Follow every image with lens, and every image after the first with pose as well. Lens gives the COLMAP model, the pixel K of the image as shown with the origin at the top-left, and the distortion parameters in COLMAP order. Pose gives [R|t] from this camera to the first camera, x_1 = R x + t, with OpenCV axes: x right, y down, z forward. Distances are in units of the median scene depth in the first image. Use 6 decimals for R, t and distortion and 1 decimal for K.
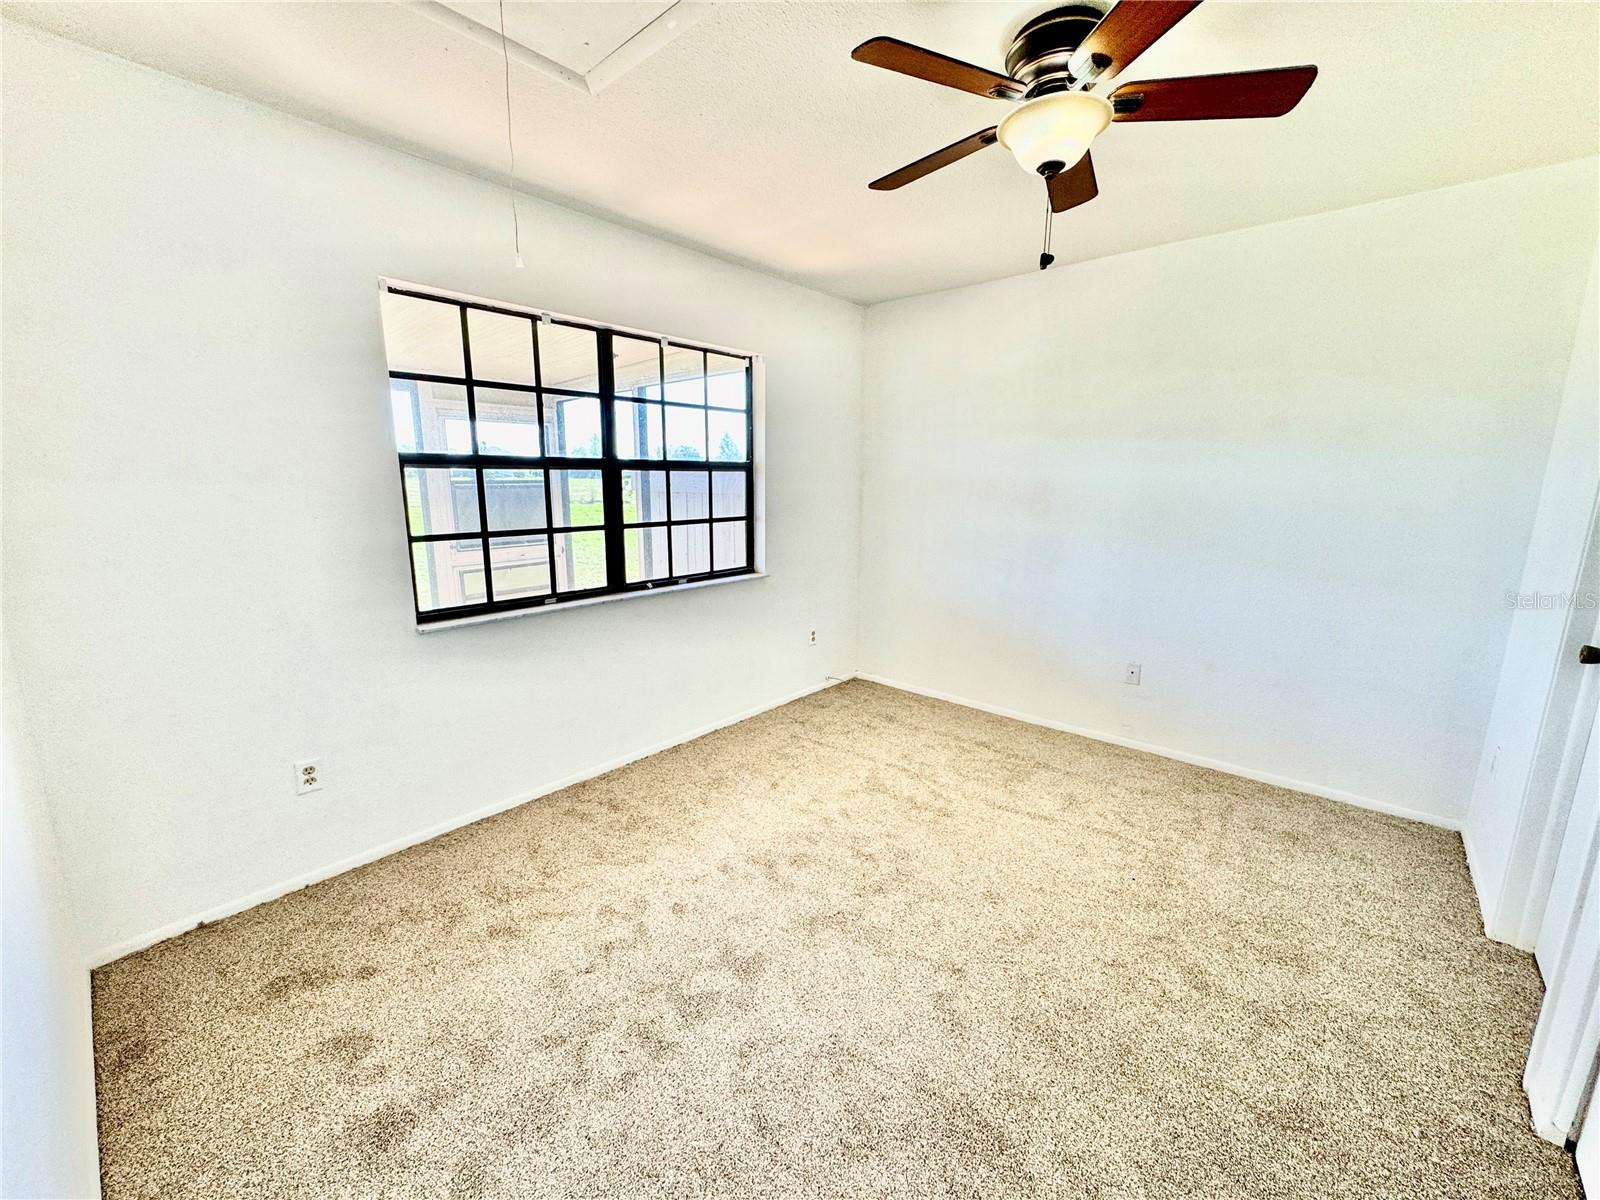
lens RADIAL K [[642.7, 0, 800.2], [0, 642.7, 593.2], [0, 0, 1]] dist [0.001977, 0.000070]
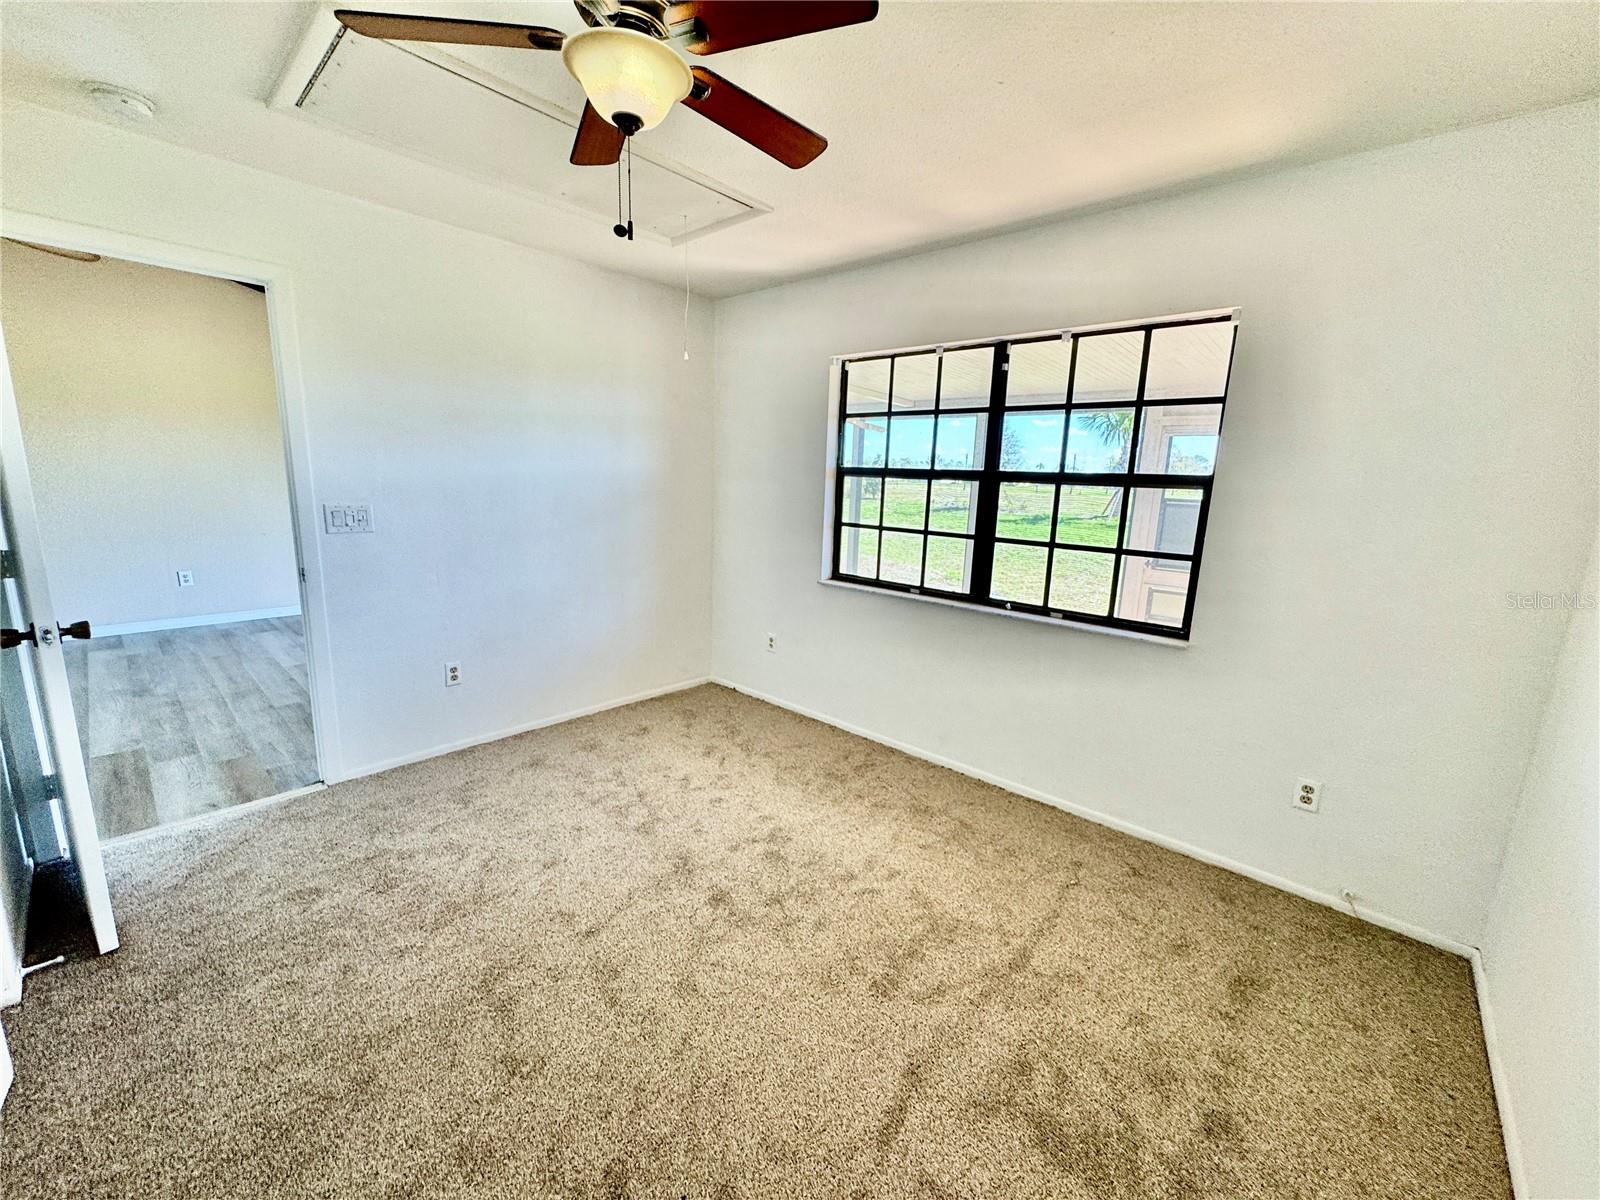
lens RADIAL K [[635.8, 0, 800.0], [0, 635.8, 600.0], [0, 0, 1]] dist [-0.001809, -0.000175]
pose [[-0.011215, 0.182873, -0.983073, 0.760006], [-0.219870, 0.958622, 0.180833, -0.136722], [0.975465, 0.218177, 0.029457, 0.765834]]
